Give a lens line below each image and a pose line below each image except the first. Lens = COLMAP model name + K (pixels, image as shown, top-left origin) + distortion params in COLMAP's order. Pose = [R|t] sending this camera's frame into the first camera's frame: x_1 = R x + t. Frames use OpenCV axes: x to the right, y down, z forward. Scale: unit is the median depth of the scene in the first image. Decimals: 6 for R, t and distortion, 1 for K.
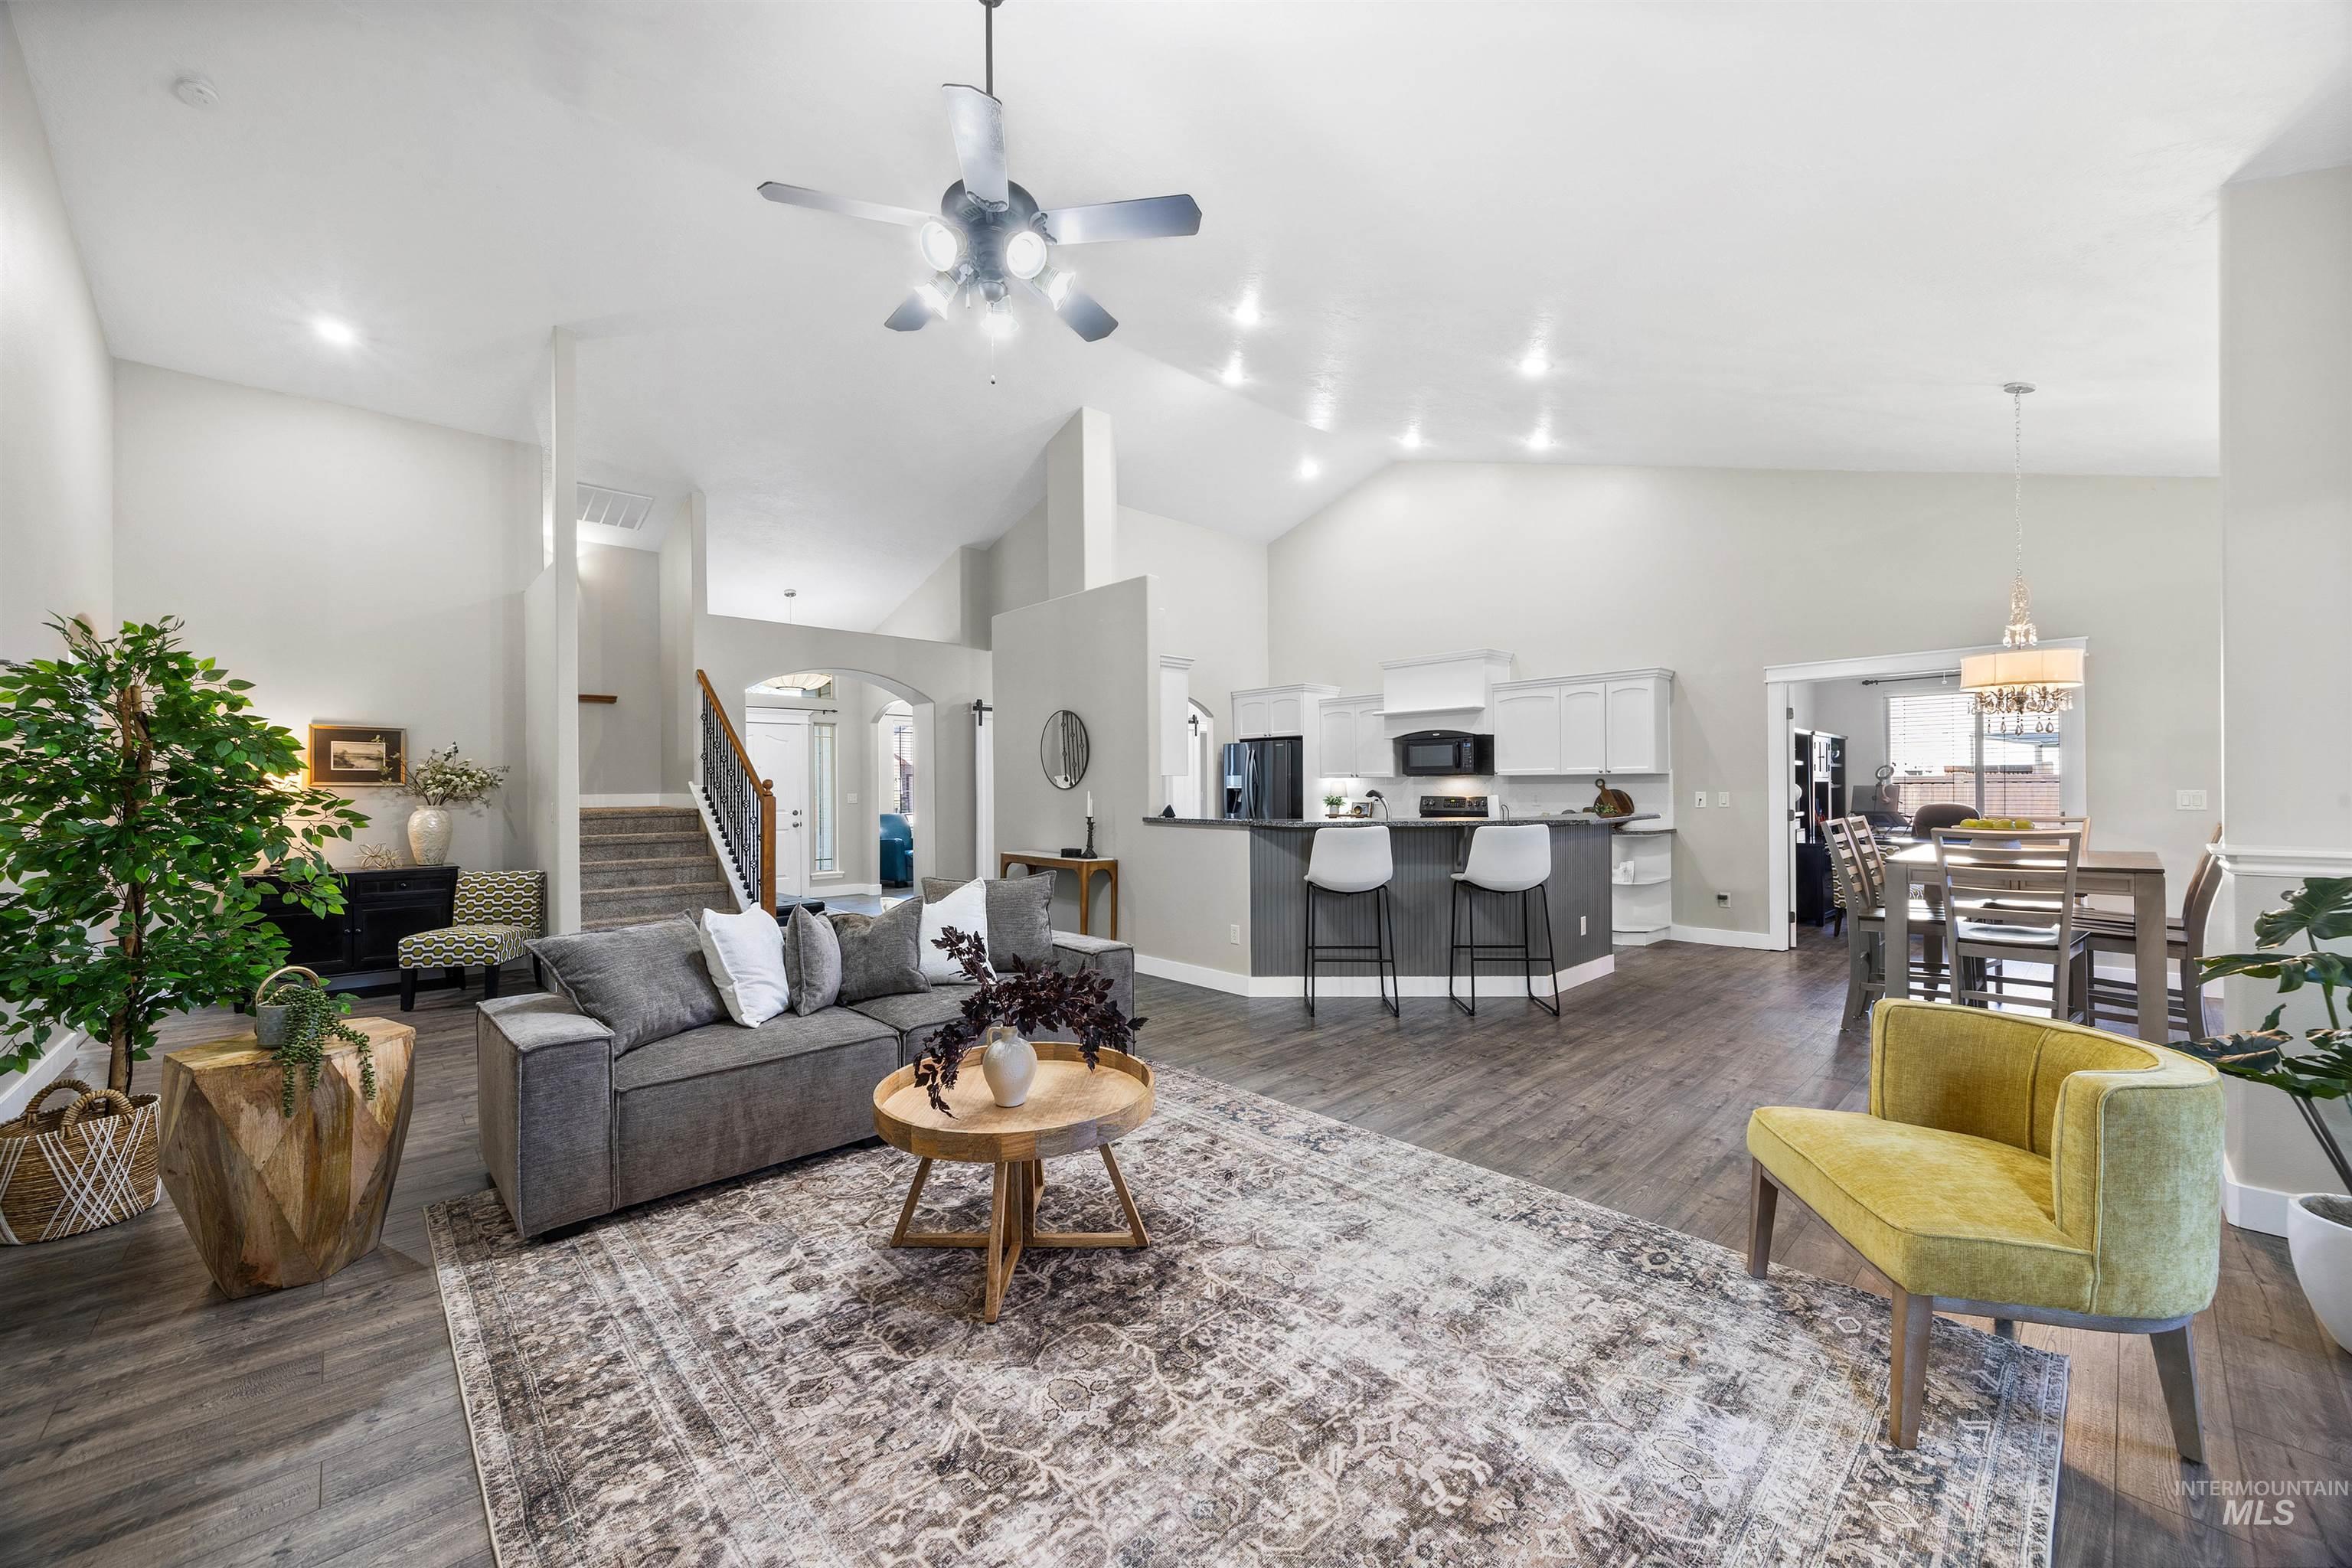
lens RADIAL K [[900.5, 0, 1176.0], [0, 900.5, 784.0], [0, 0, 1]] dist [0.000401, -0.000043]
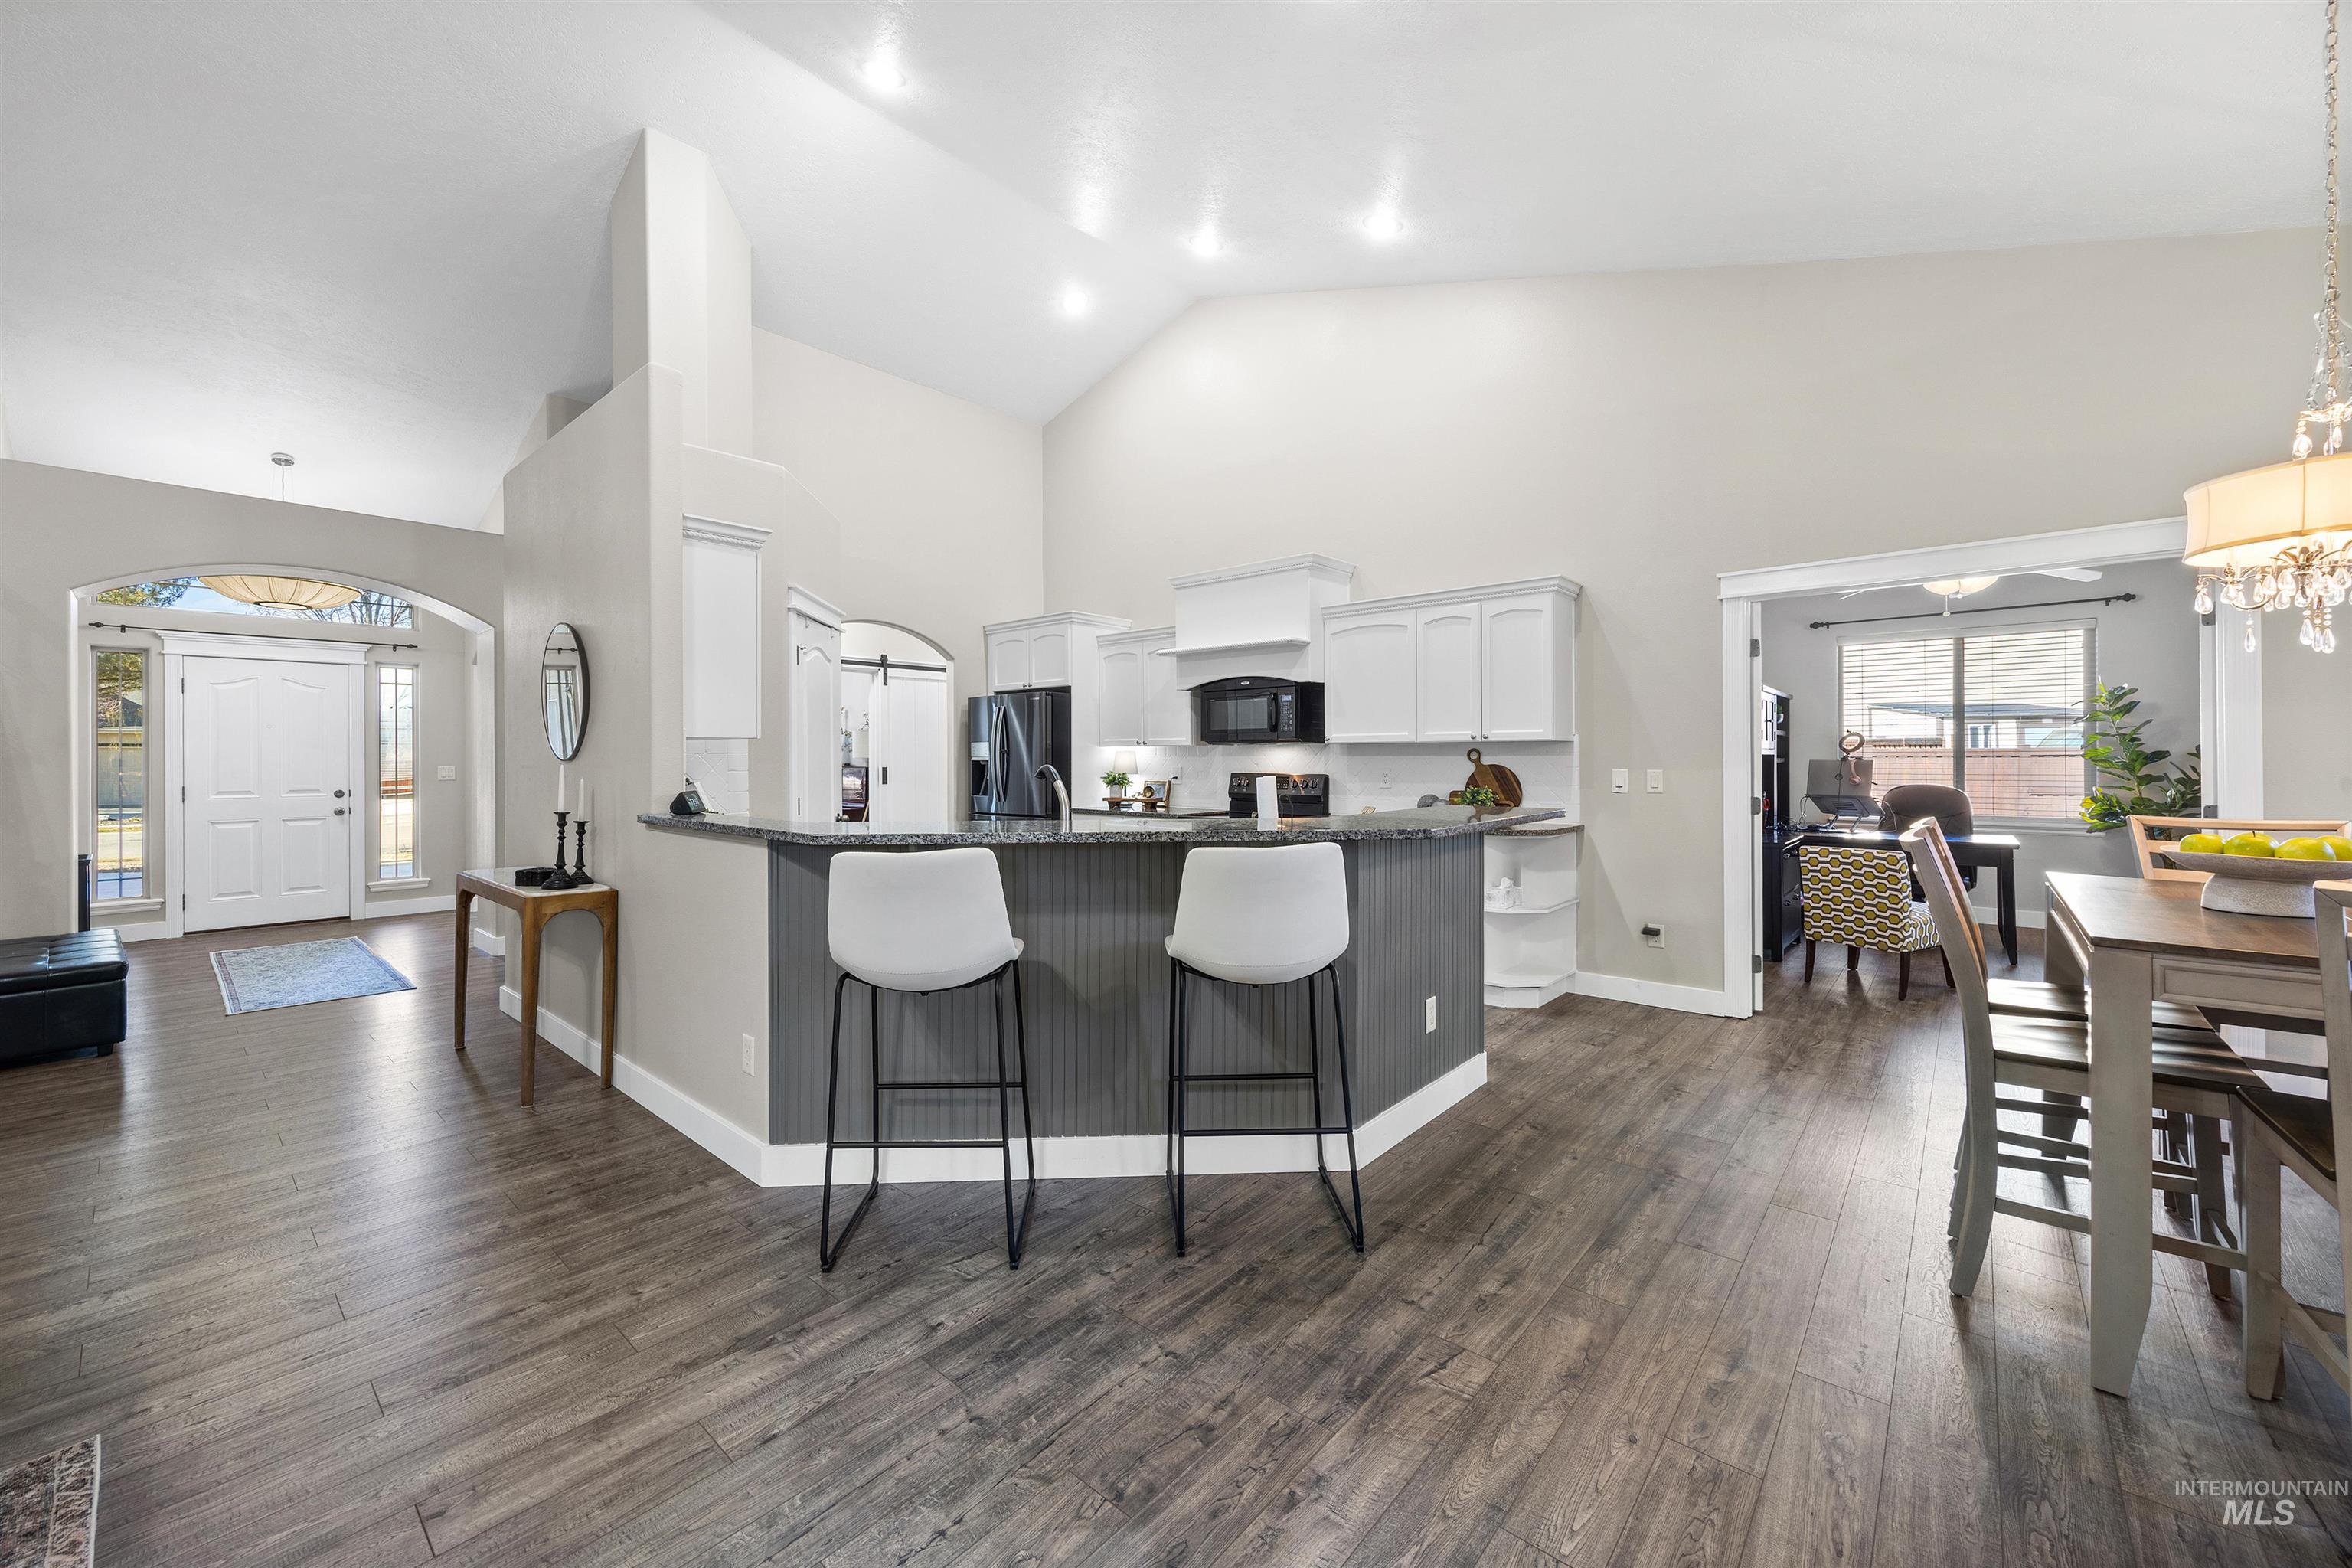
lens RADIAL K [[902.6, 0, 1165.6], [0, 902.6, 749.3], [0, 0, 1]] dist [-0.001979, 0.000046]
pose [[0.996016, 0.004748, 0.089044, 0.187845], [-0.004144, 0.999967, -0.006963, 0.000452], [-0.089074, 0.006566, 0.996003, 0.362134]]
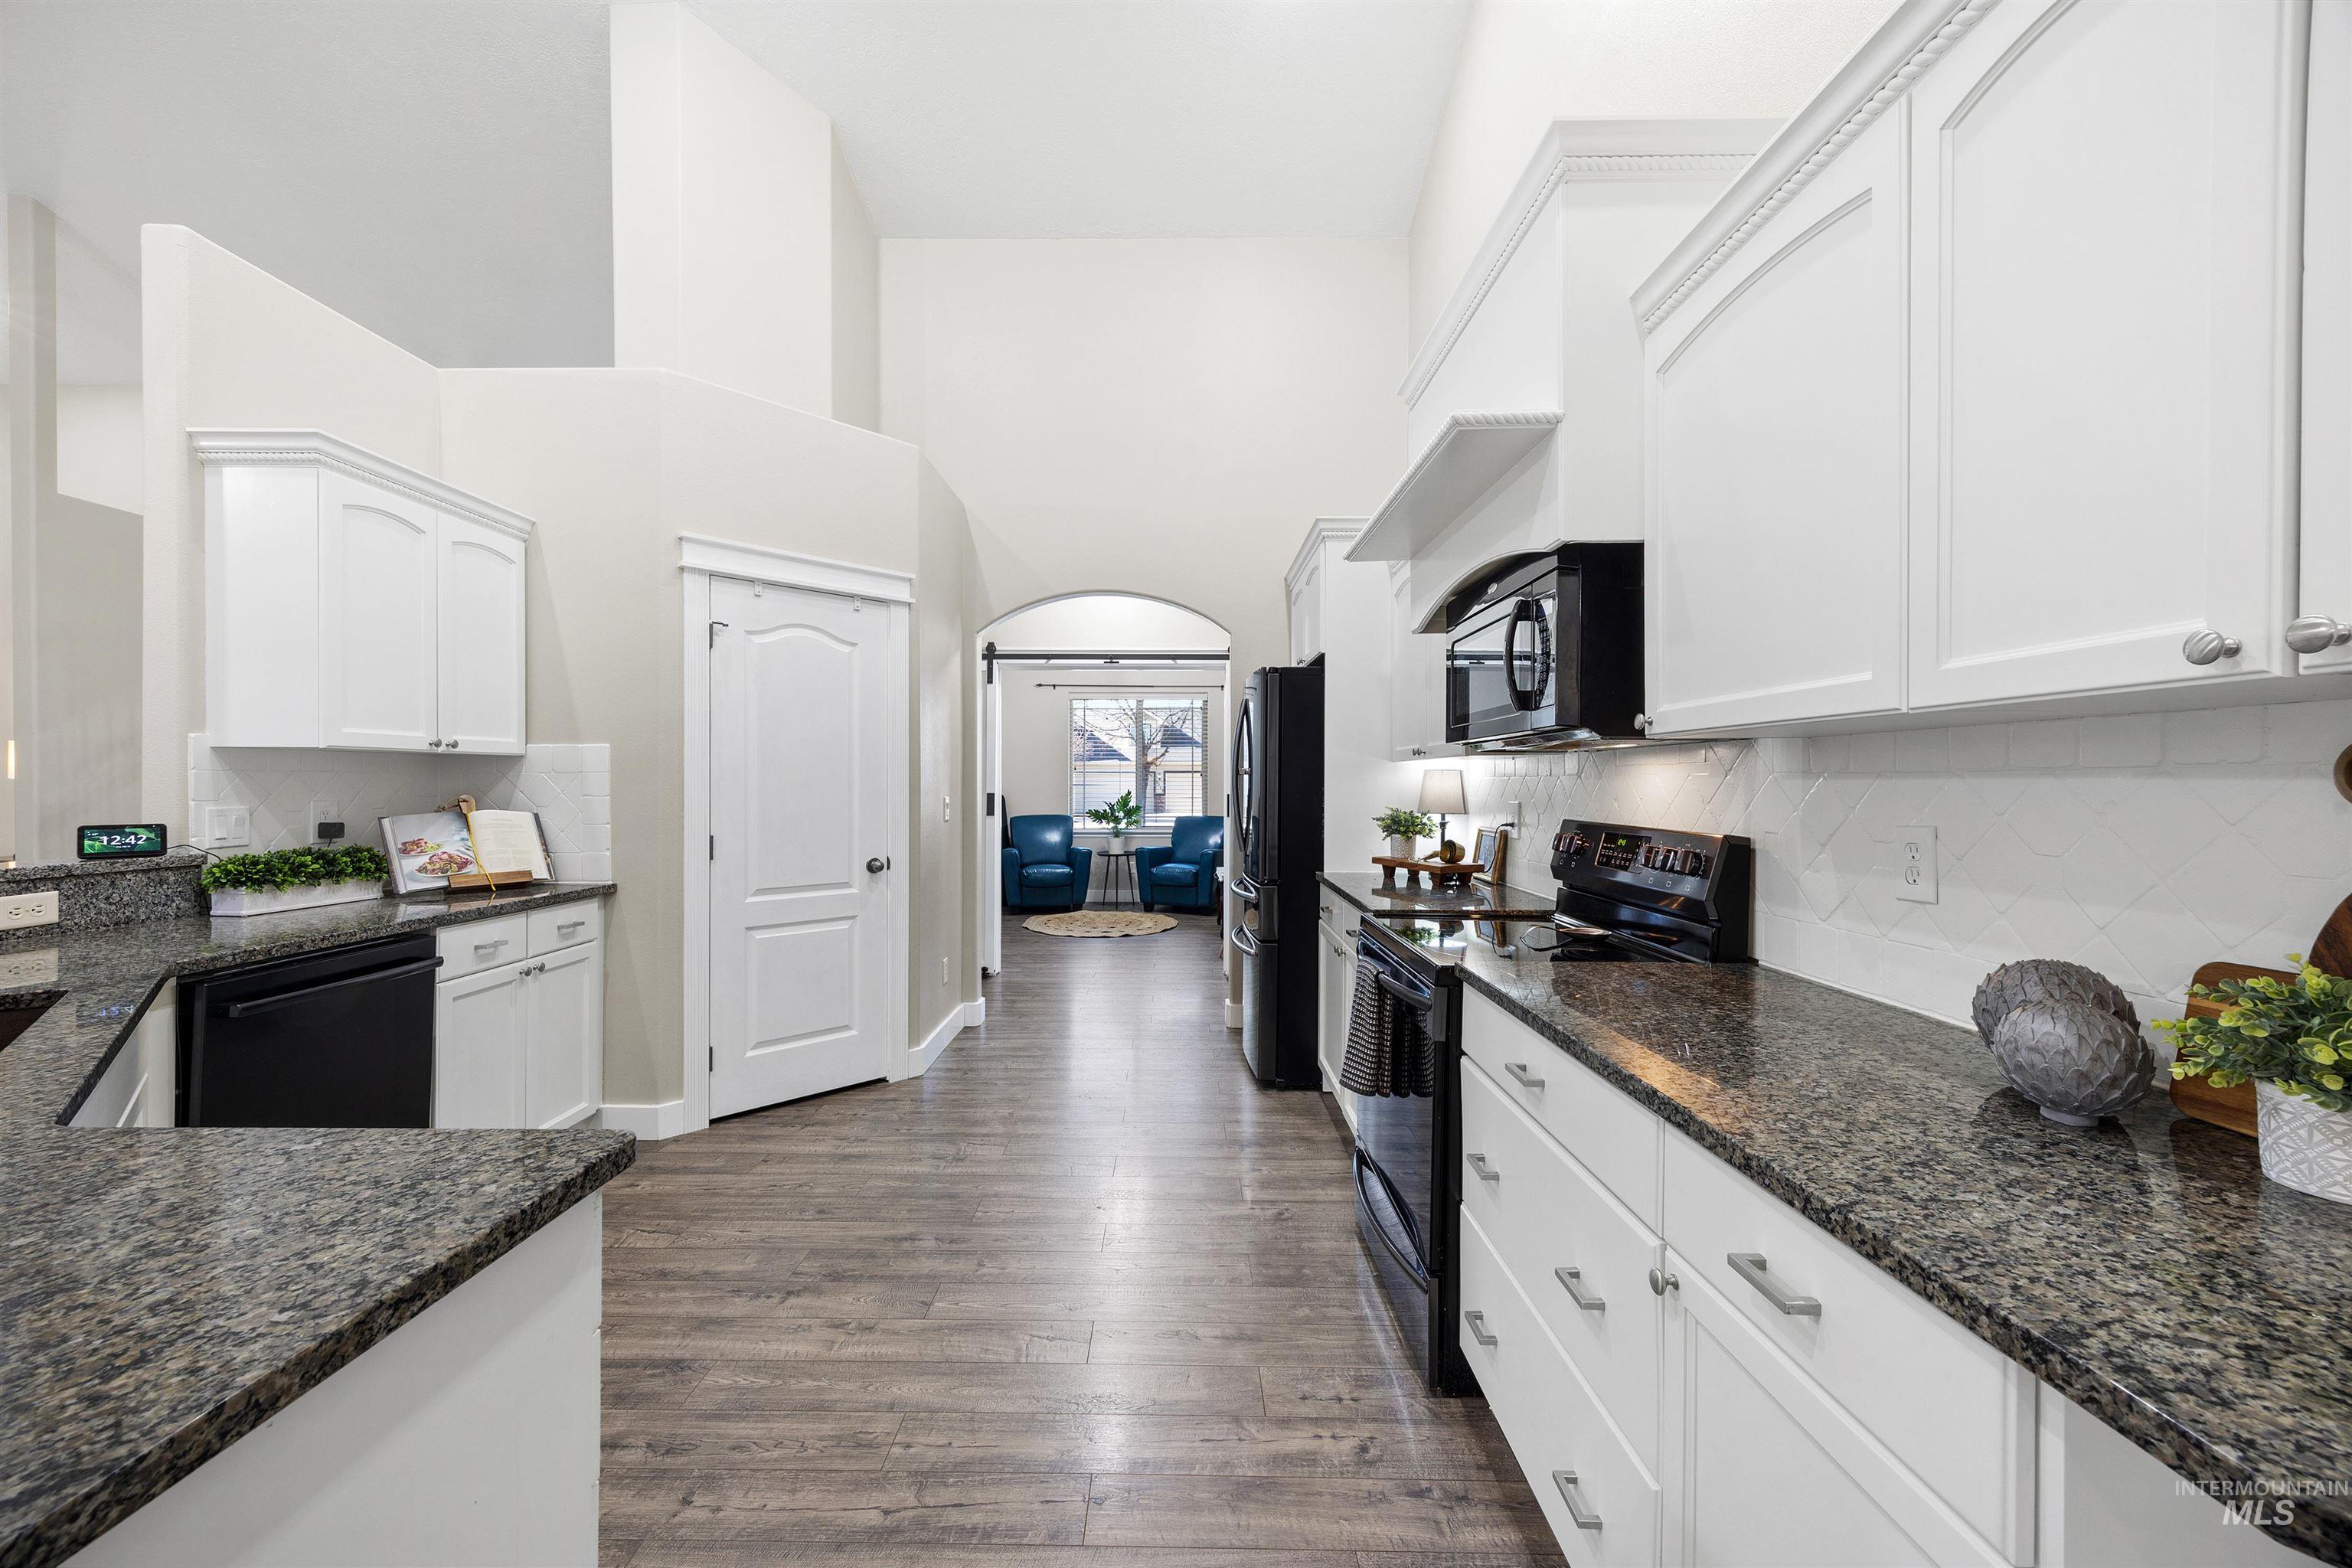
lens RADIAL K [[900.5, 0, 1176.0], [0, 900.5, 784.0], [0, 0, 1]] dist [0.000401, -0.000043]
pose [[0.726185, 0.010080, -0.687426, 0.451751], [-0.004947, 0.999943, 0.009437, -0.000308], [0.687482, -0.003452, 0.726193, 0.830251]]
